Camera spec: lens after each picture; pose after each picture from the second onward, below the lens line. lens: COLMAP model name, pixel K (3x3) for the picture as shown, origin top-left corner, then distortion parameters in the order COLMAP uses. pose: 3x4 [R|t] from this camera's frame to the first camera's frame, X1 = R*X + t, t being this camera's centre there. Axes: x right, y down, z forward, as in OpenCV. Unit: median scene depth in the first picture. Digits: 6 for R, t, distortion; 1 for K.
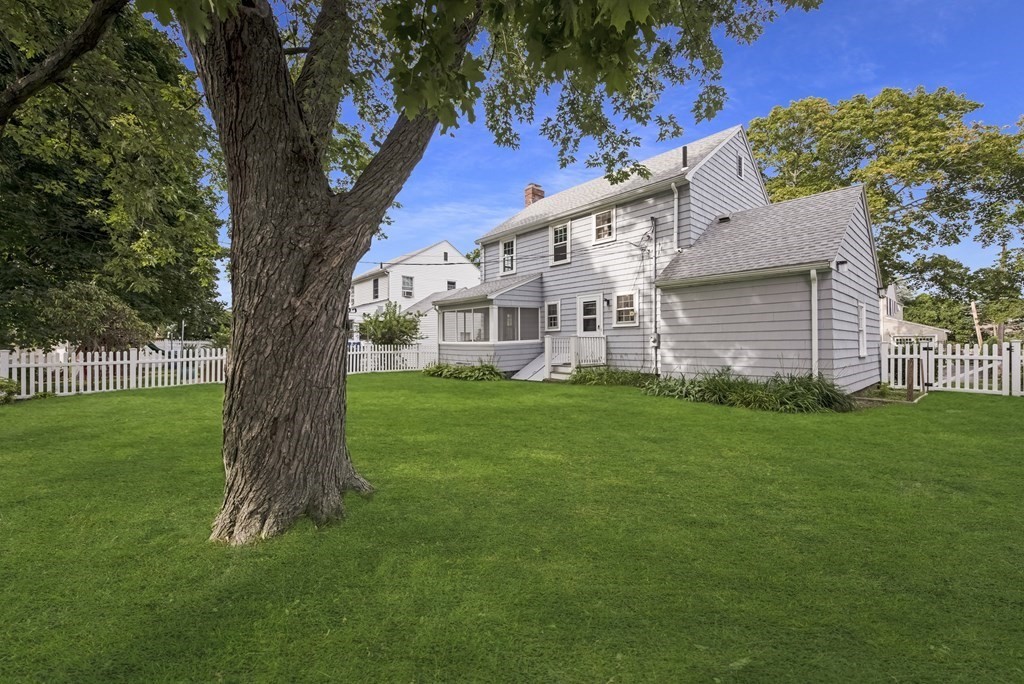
lens RADIAL K [[411.5, 0, 506.2], [0, 411.5, 340.7], [0, 0, 1]] dist [0.023208, -0.001115]
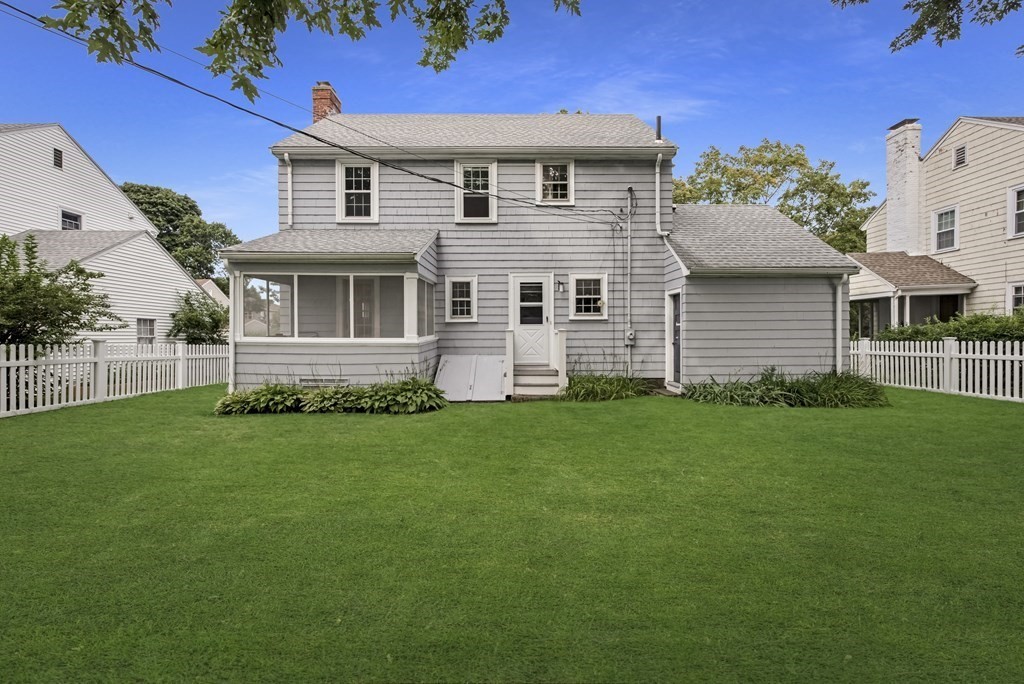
lens RADIAL K [[462.4, 0, 512.4], [0, 462.4, 338.2], [0, 0, 1]] dist [0.010593, -0.000520]
pose [[0.649359, 0.004862, 0.760467, -0.433424], [-0.006398, 0.999979, -0.000930, 0.002488], [-0.760455, -0.004261, 0.649376, 0.501765]]
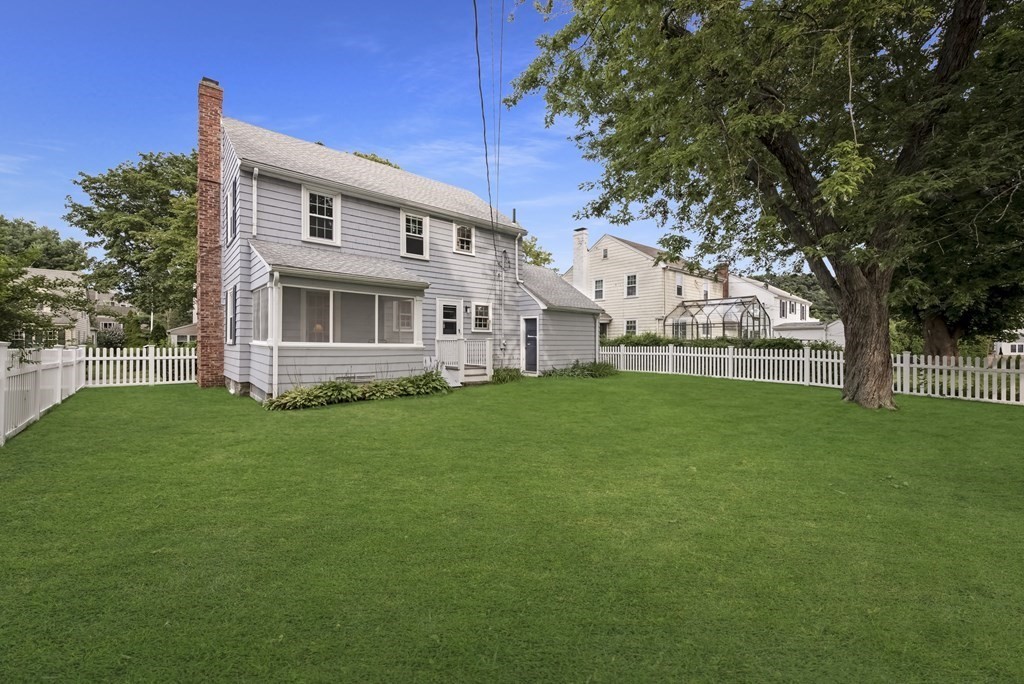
lens RADIAL K [[411.5, 0, 509.3], [0, 411.5, 338.7], [0, 0, 1]] dist [0.023208, -0.001115]
pose [[0.000839, 0.018922, 0.999821, -0.828545], [-0.010928, 0.999761, -0.018911, 0.005989], [-0.999940, -0.010910, 0.001046, 0.850861]]
